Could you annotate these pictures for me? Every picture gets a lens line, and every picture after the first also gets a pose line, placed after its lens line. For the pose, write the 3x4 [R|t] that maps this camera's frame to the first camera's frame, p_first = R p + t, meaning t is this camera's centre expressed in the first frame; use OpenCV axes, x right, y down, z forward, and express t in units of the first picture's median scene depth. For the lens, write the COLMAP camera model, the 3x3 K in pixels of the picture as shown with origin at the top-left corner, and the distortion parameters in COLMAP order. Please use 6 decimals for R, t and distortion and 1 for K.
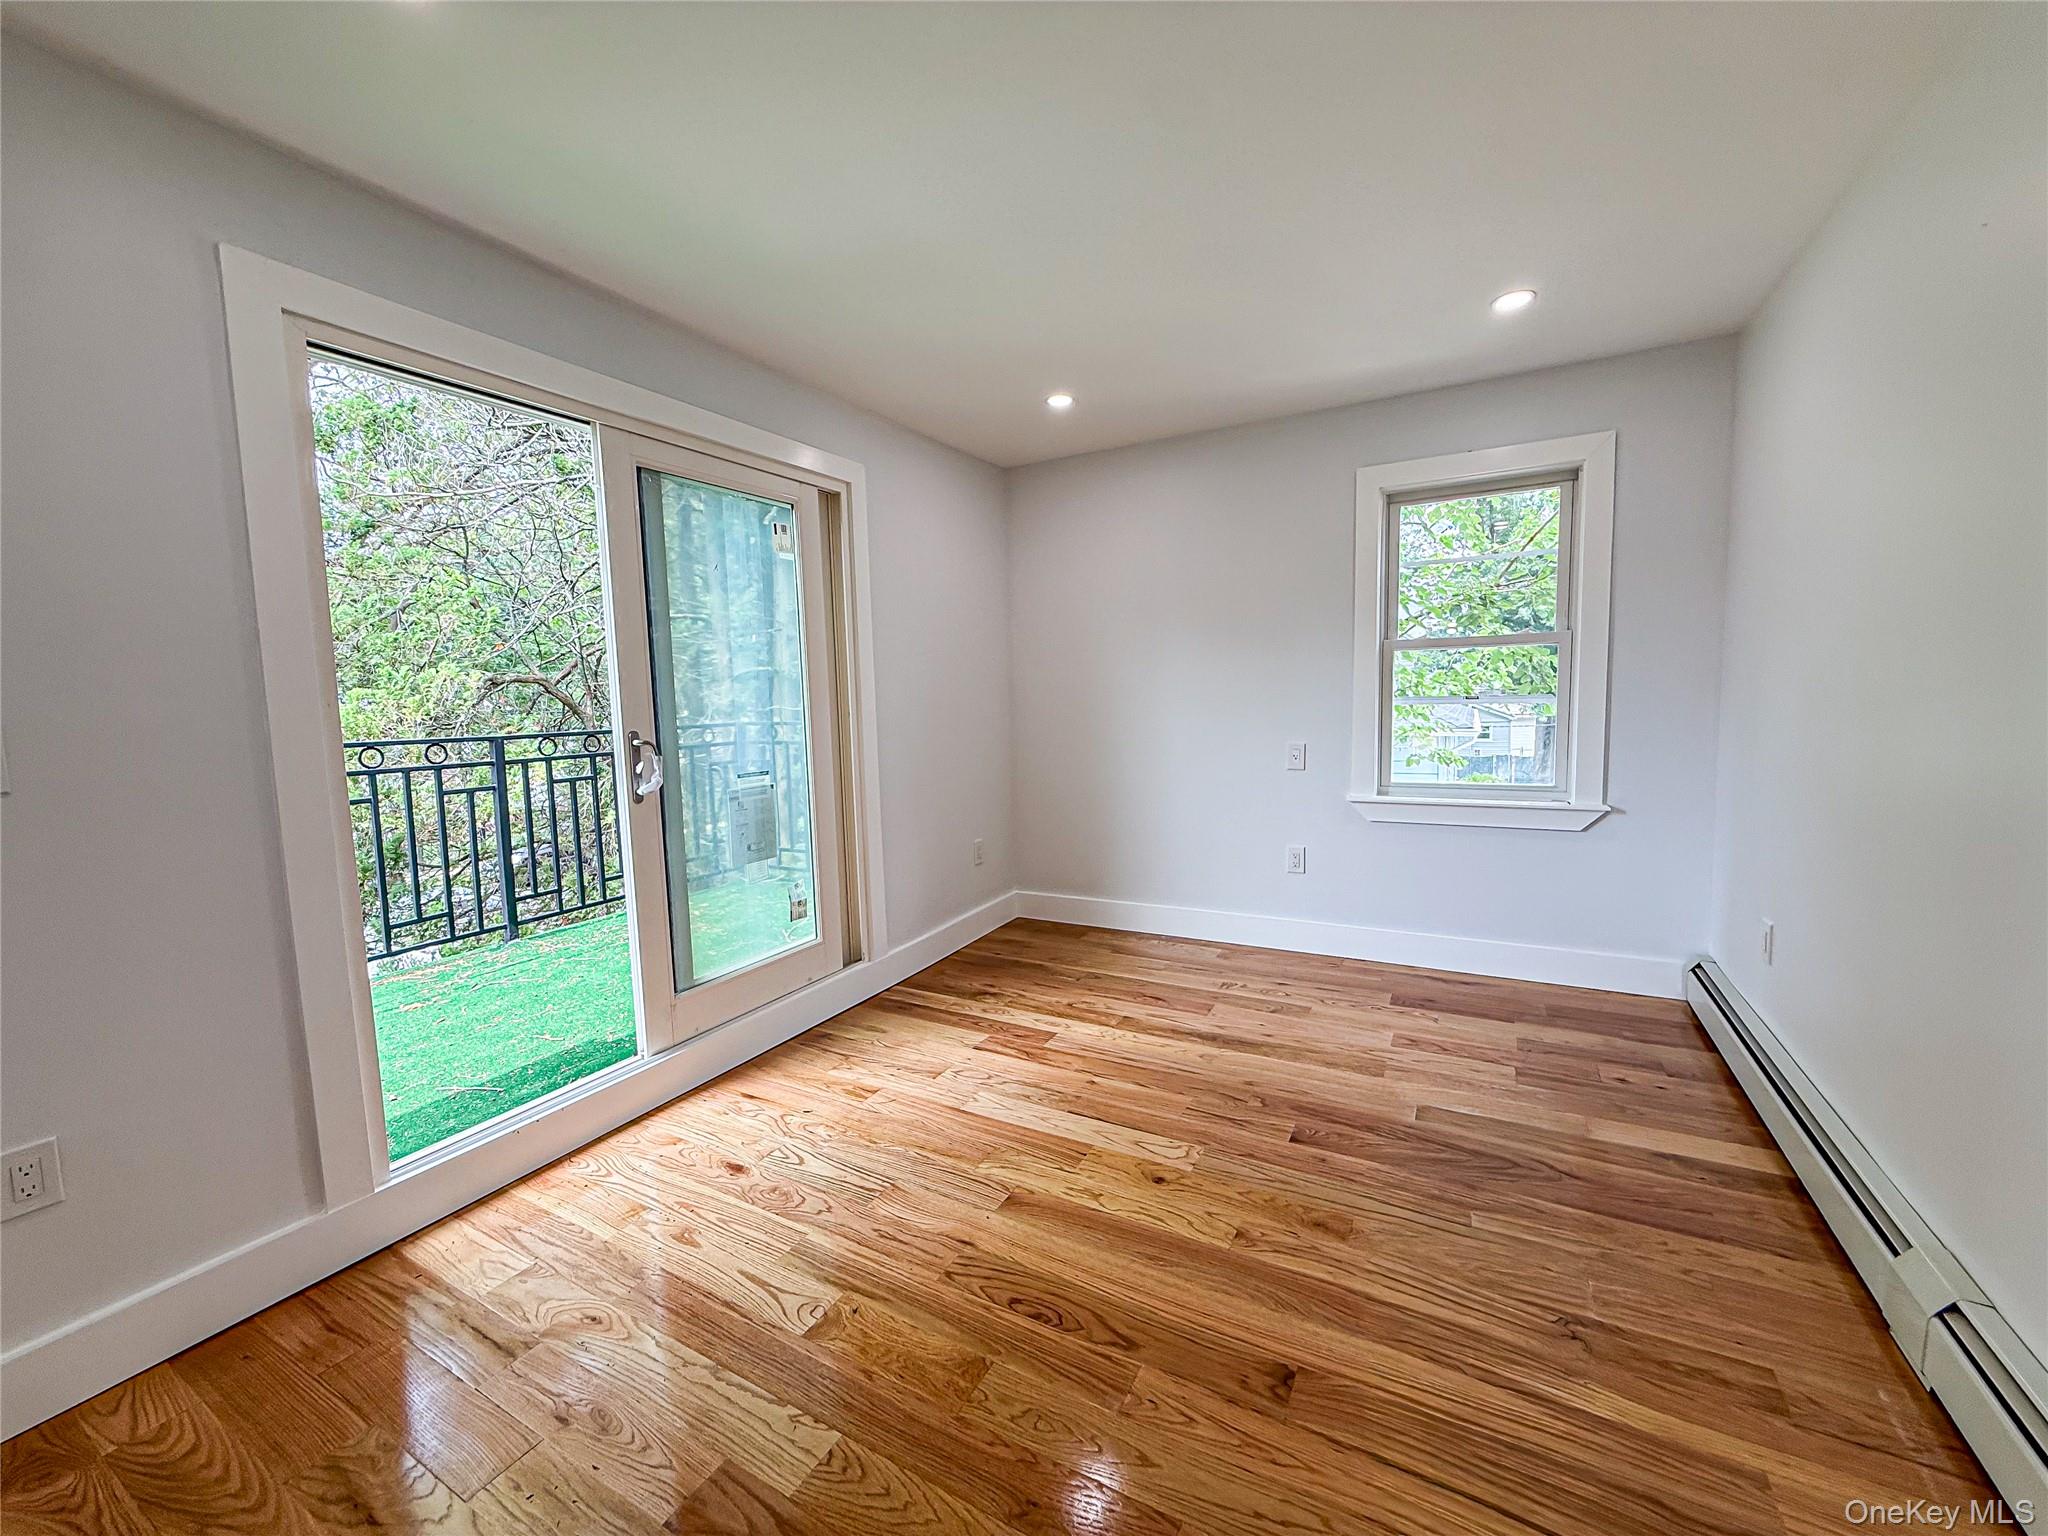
lens RADIAL K [[814.6, 0, 1012.0], [0, 814.6, 771.1], [0, 0, 1]] dist [-0.000951, -0.000160]
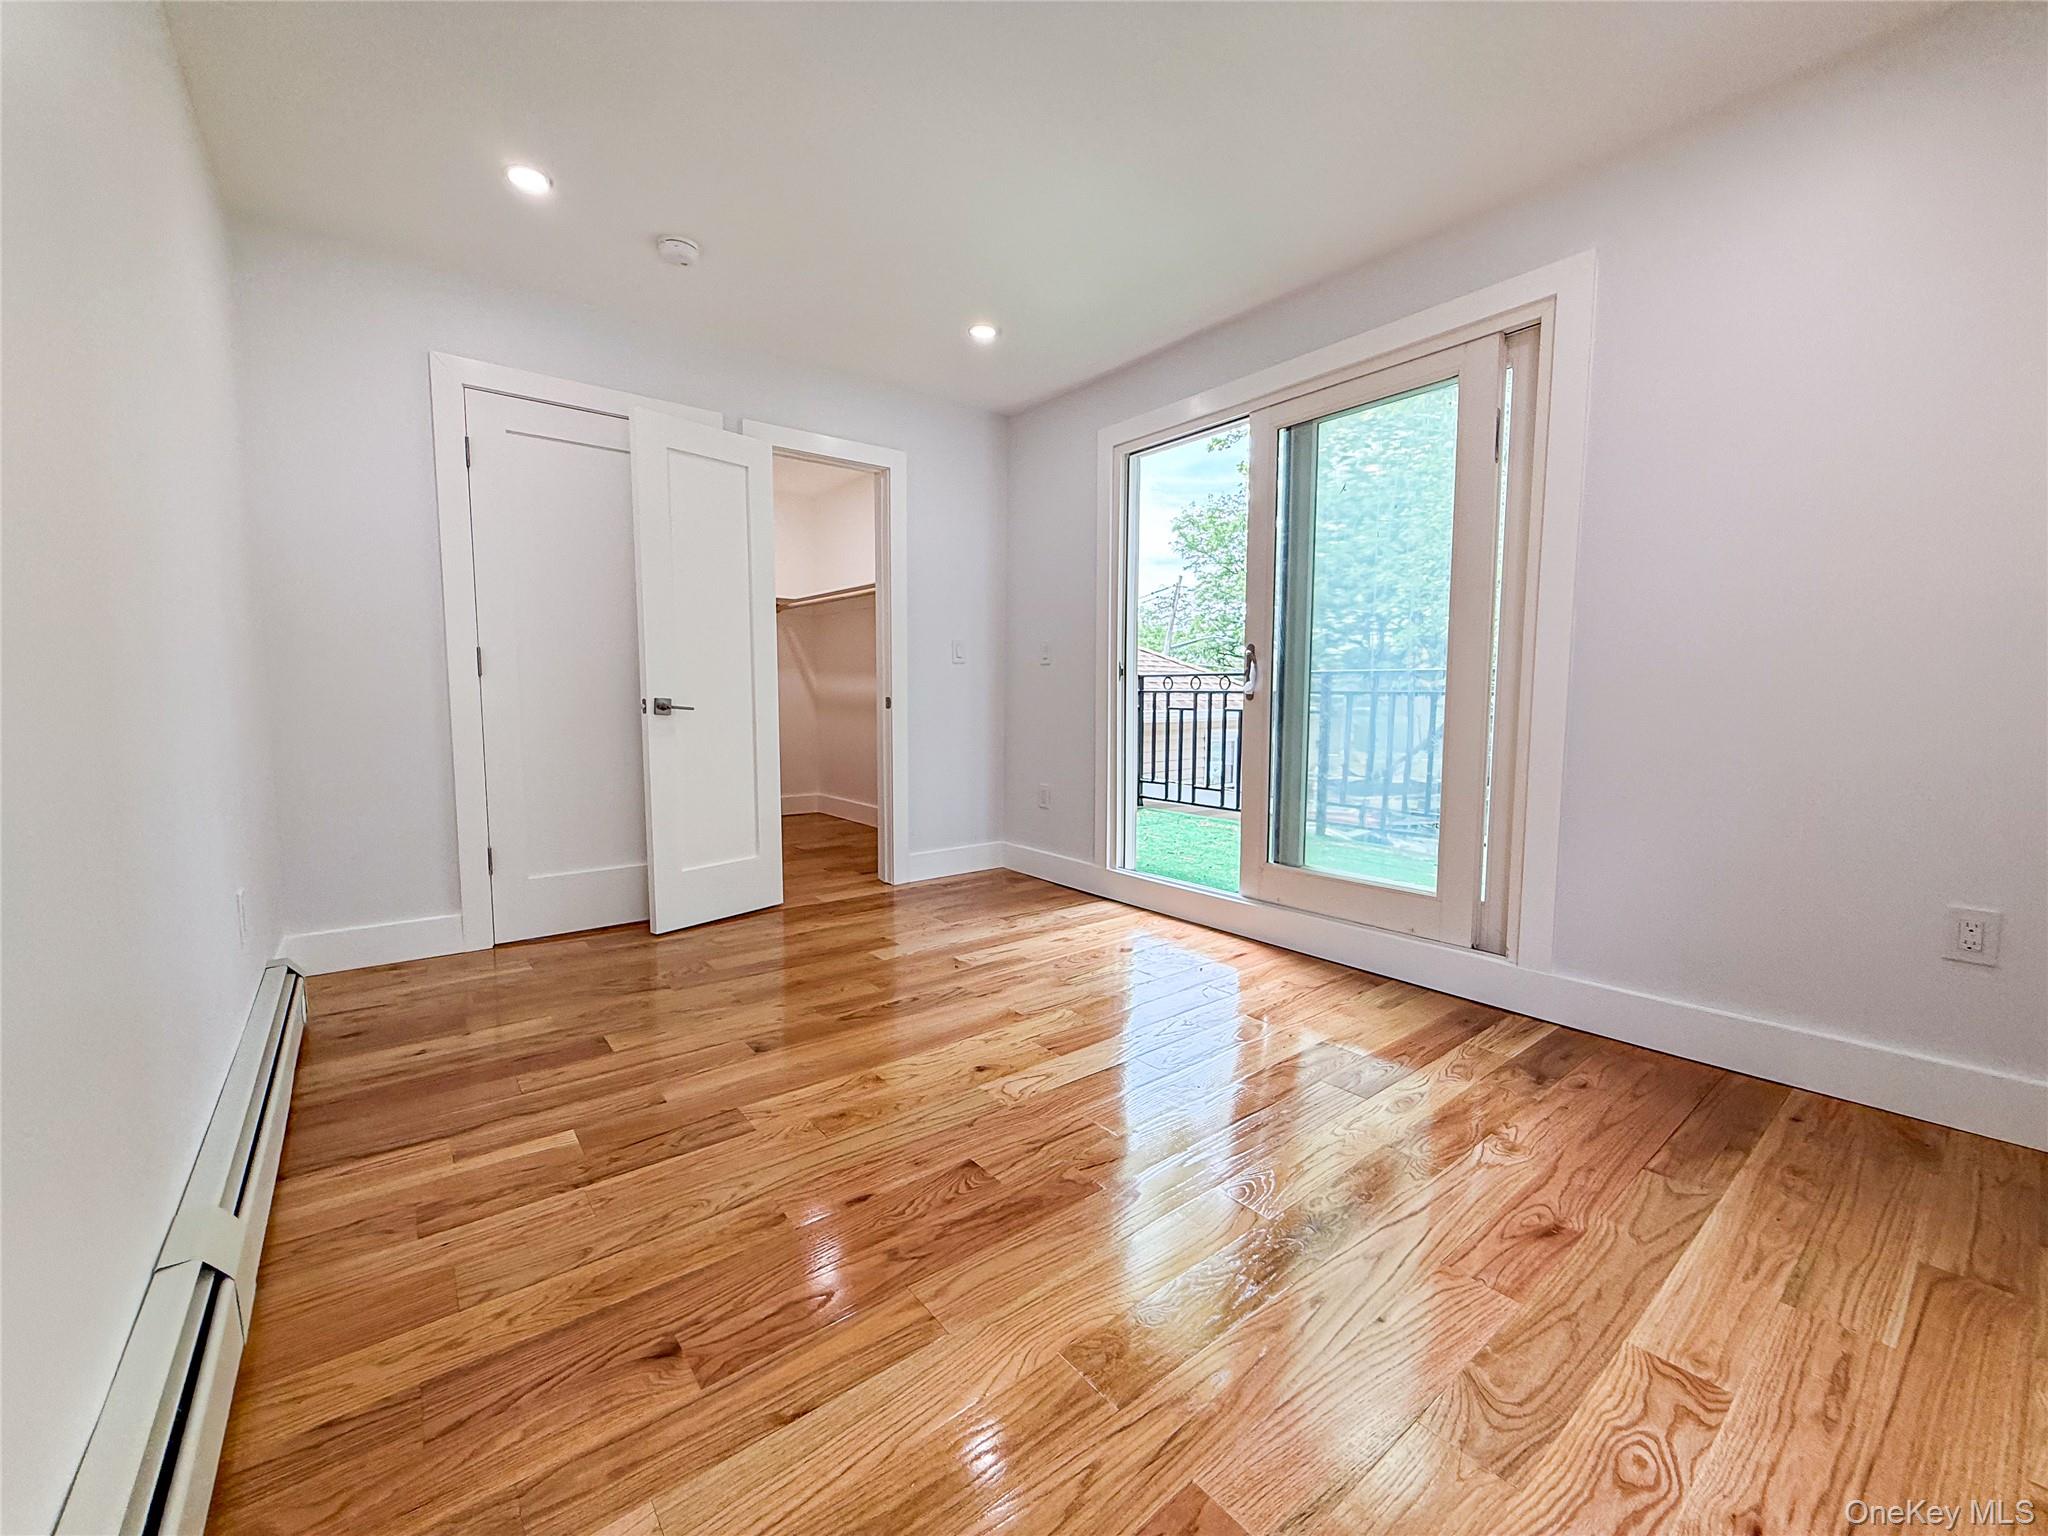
lens RADIAL K [[814.6, 0, 1015.1], [0, 814.6, 767.3], [0, 0, 1]] dist [-0.000951, -0.000160]
pose [[-0.379781, 0.107468, -0.918813, 0.975969], [-0.079582, 0.985751, 0.148192, -0.015838], [0.921647, 0.129402, -0.365817, 1.265162]]
